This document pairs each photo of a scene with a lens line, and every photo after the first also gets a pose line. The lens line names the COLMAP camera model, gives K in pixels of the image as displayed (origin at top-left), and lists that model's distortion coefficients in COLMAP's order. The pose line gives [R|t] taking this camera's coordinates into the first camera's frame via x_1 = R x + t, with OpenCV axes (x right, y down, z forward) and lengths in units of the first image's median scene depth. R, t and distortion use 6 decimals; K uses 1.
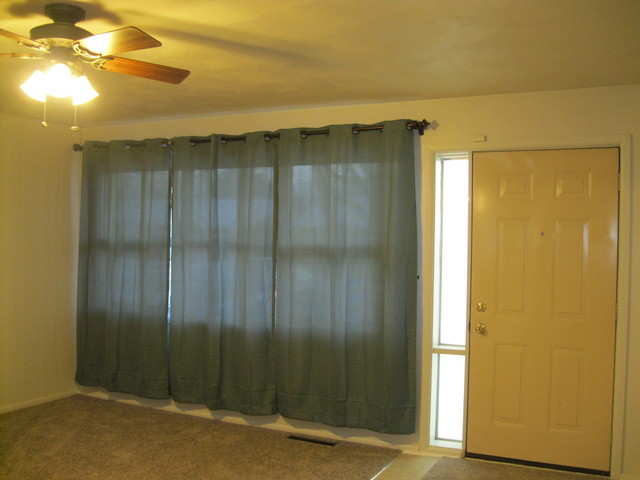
lens RADIAL K [[655.2, 0, 318.1], [0, 655.2, 244.5], [0, 0, 1]] dist [-0.136256, 0.079915]
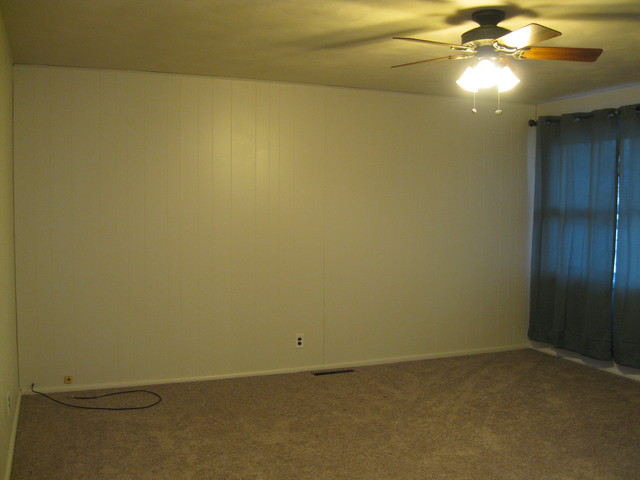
lens RADIAL K [[655.2, 0, 318.1], [0, 655.2, 244.5], [0, 0, 1]] dist [-0.136256, 0.079915]
pose [[0.748542, 0.027326, -0.662524, 0.089547], [0.002094, 0.999048, 0.043571, 0.007023], [0.663084, -0.034002, 0.747773, -0.070562]]
